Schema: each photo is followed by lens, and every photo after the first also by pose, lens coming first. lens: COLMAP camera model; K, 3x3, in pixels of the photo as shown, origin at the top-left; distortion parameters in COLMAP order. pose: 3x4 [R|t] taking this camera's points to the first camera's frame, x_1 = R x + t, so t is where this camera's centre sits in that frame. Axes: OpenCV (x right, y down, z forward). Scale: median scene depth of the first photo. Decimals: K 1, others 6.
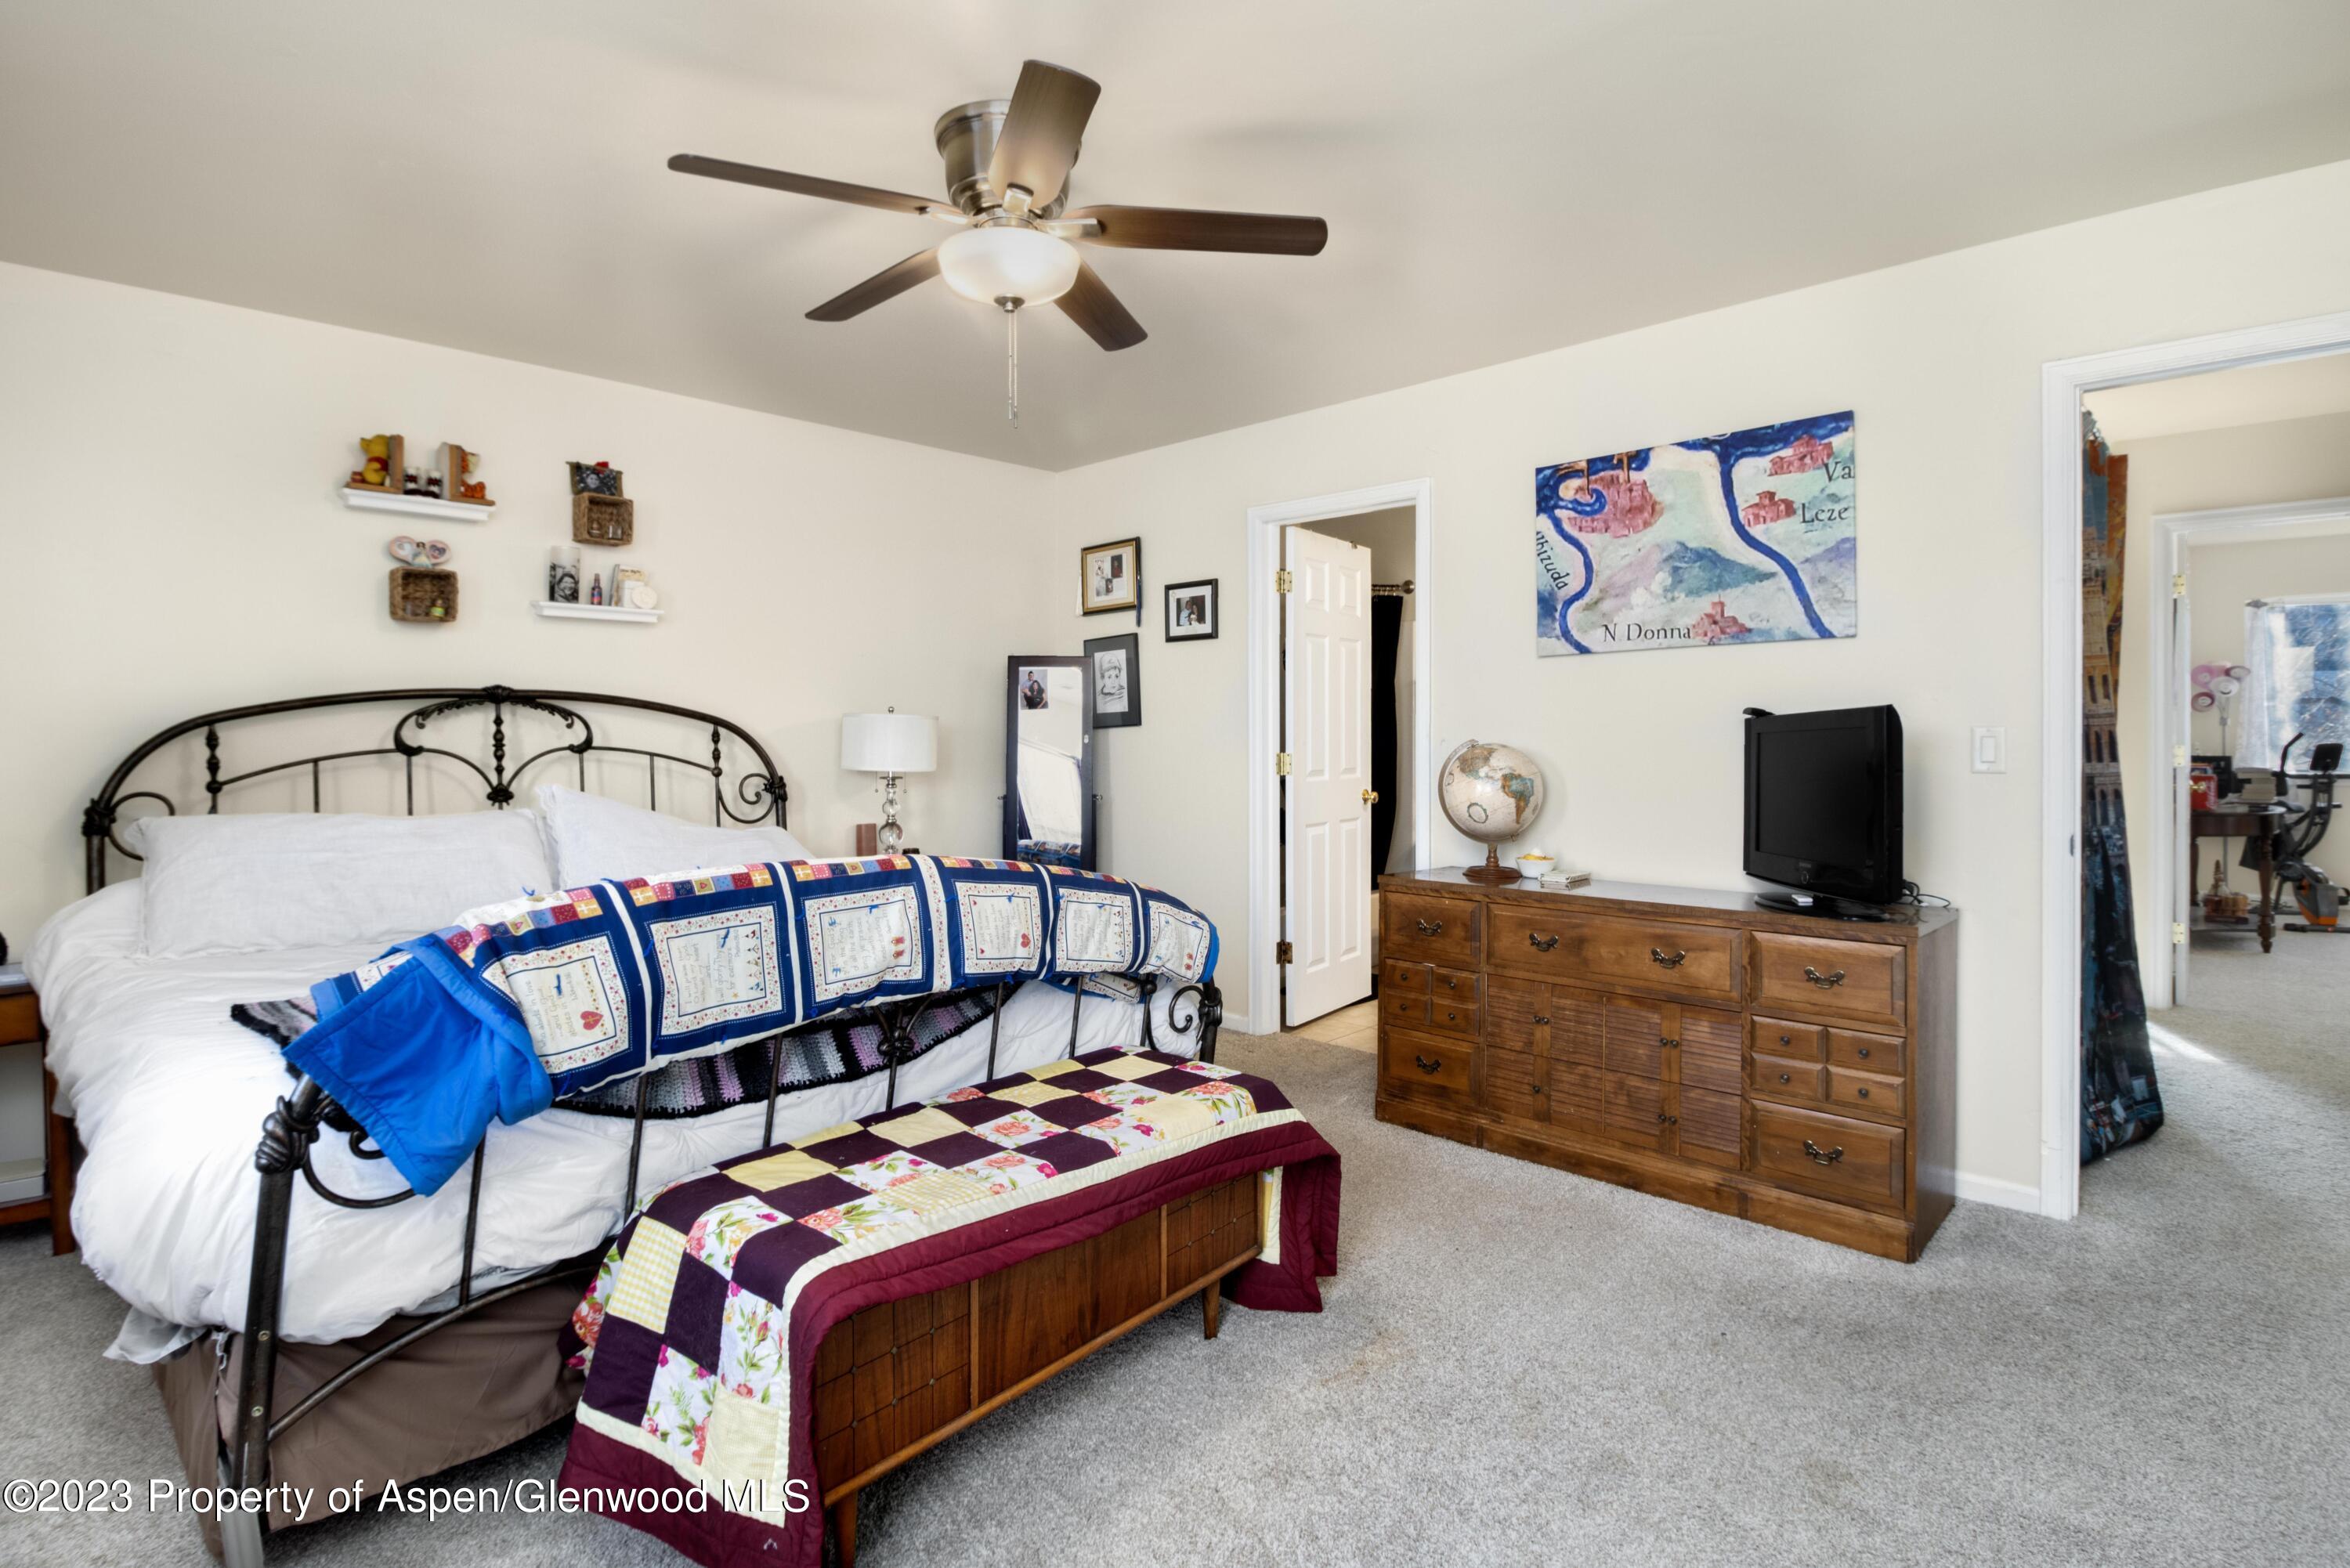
lens RADIAL K [[1119.2, 0, 1181.0], [0, 1119.2, 718.4], [0, 0, 1]] dist [-0.003041, -0.008884]
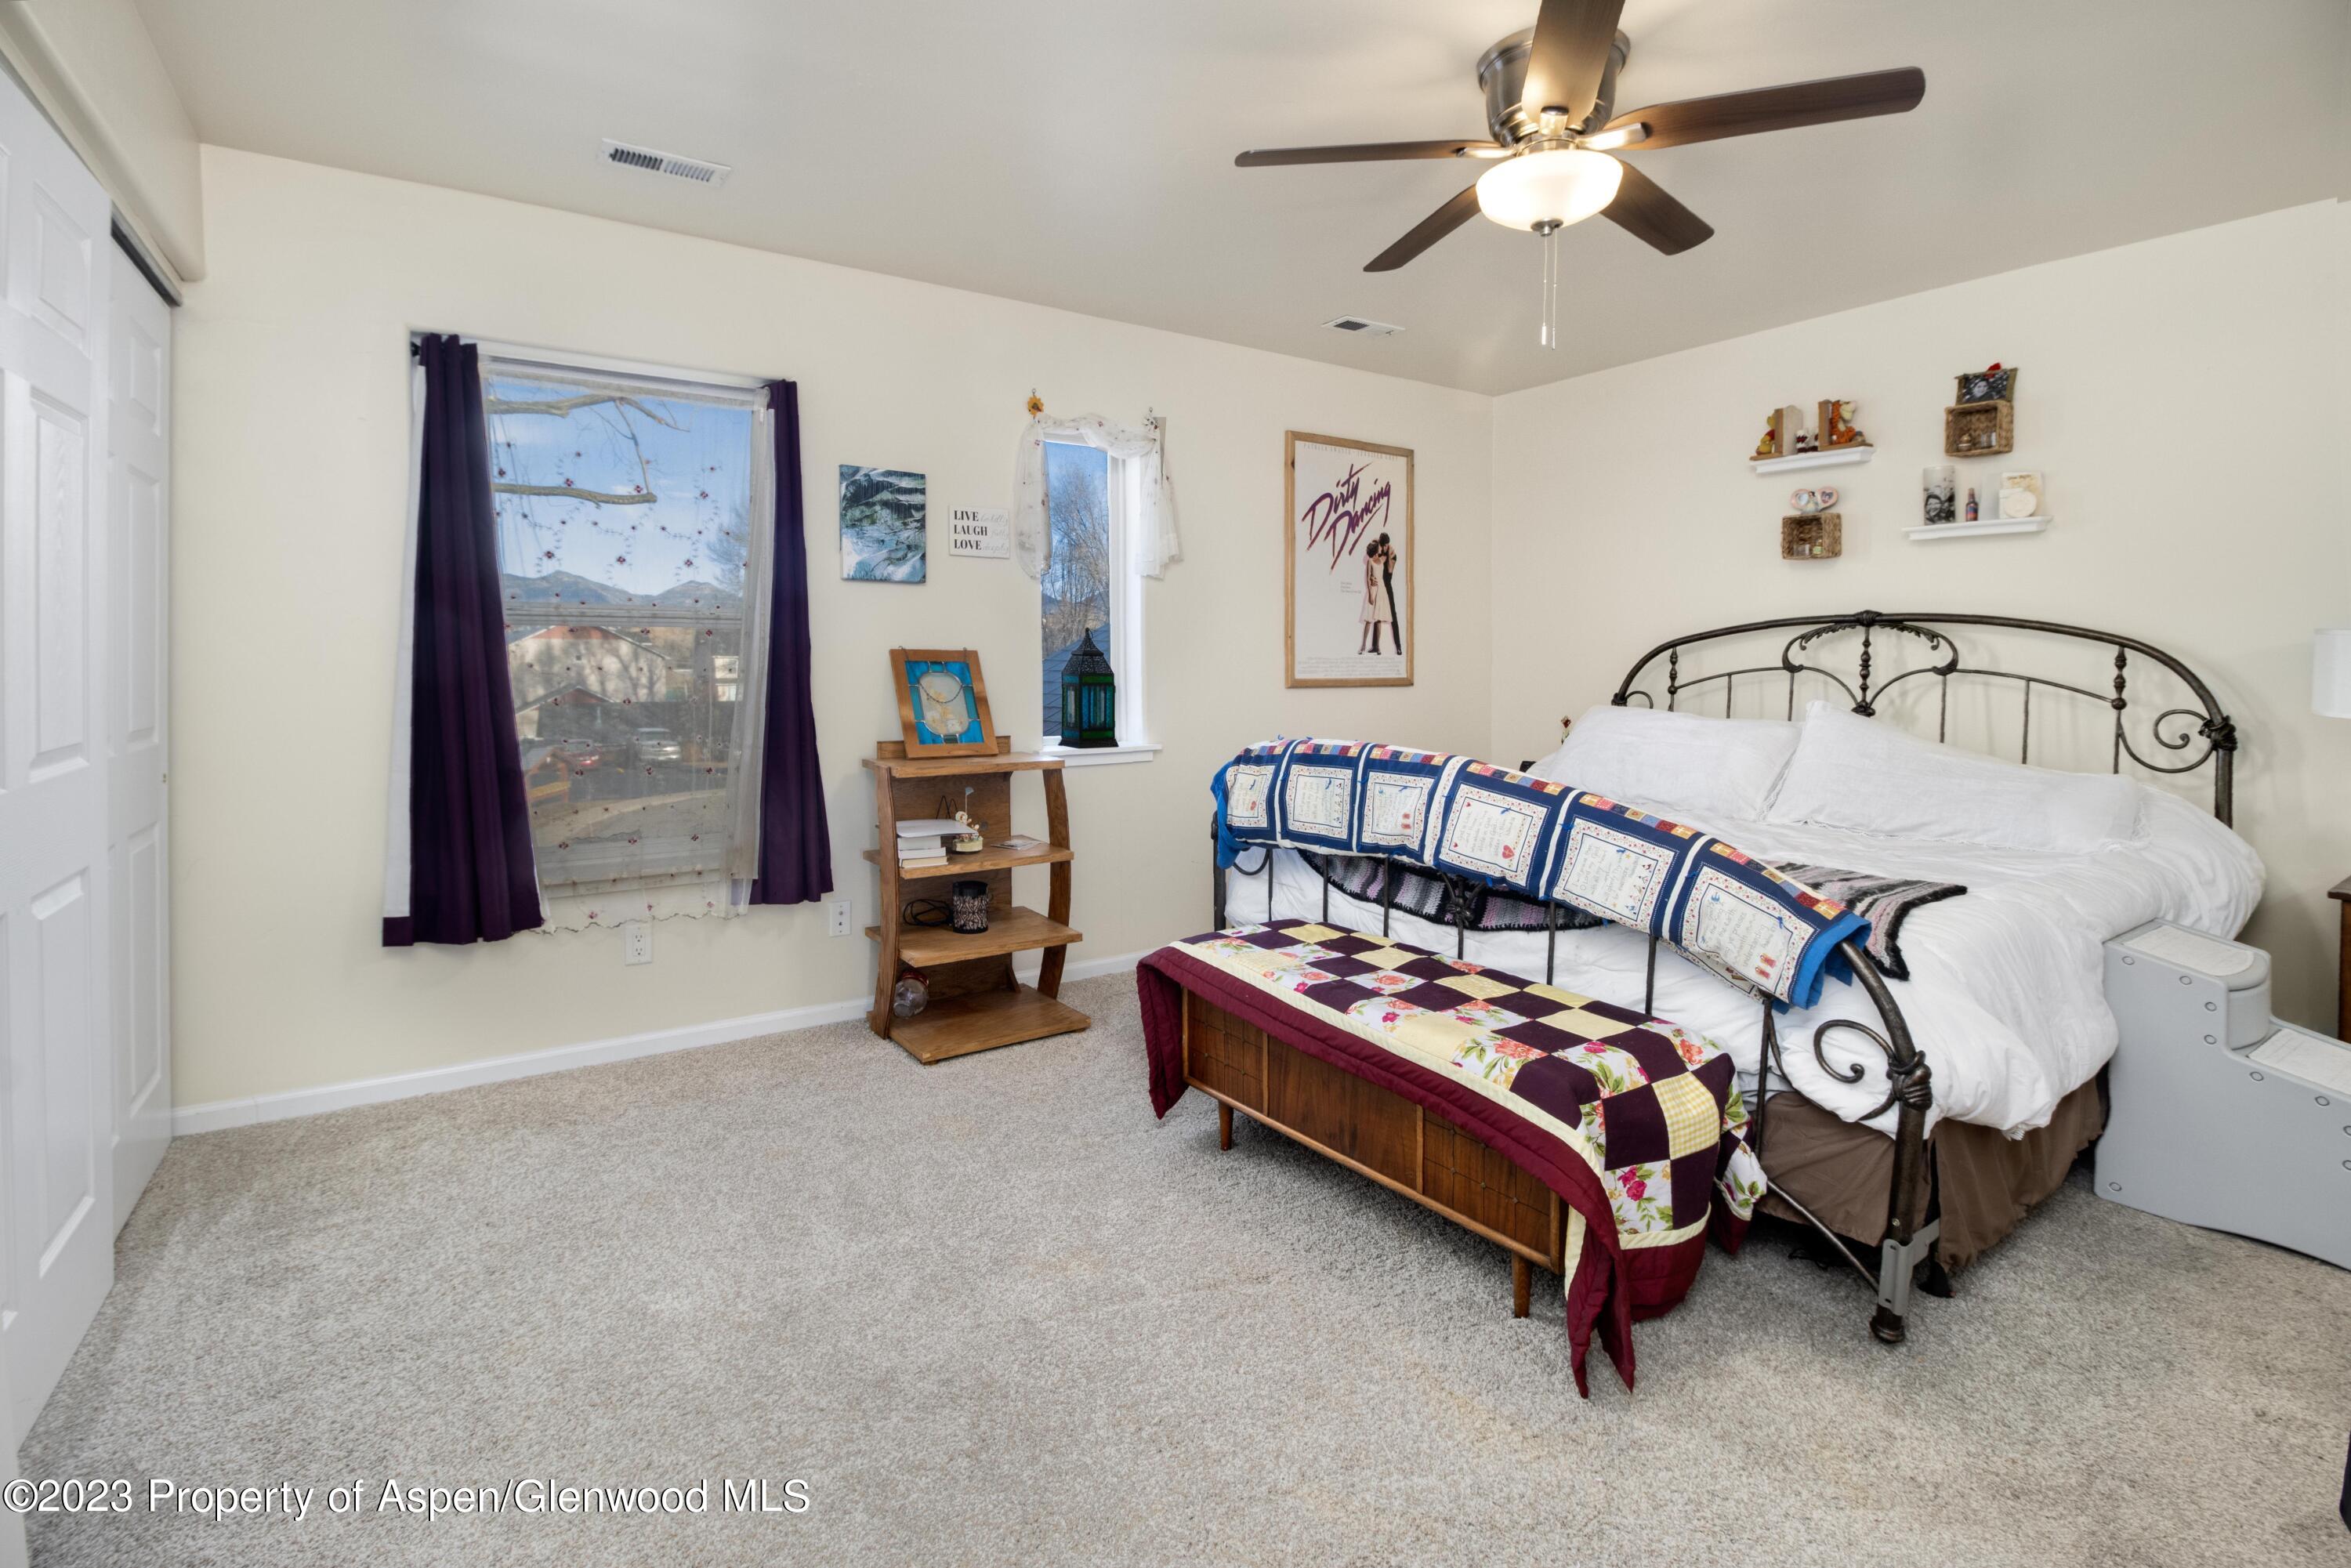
lens RADIAL K [[1119.7, 0, 1181.5], [0, 1119.7, 718.4], [0, 0, 1]] dist [-0.003041, -0.008884]
pose [[-0.216376, 0.060193, -0.974453, 0.631896], [0.009845, 0.998181, 0.059473, 0.004208], [0.976260, 0.003275, -0.216575, 0.614279]]
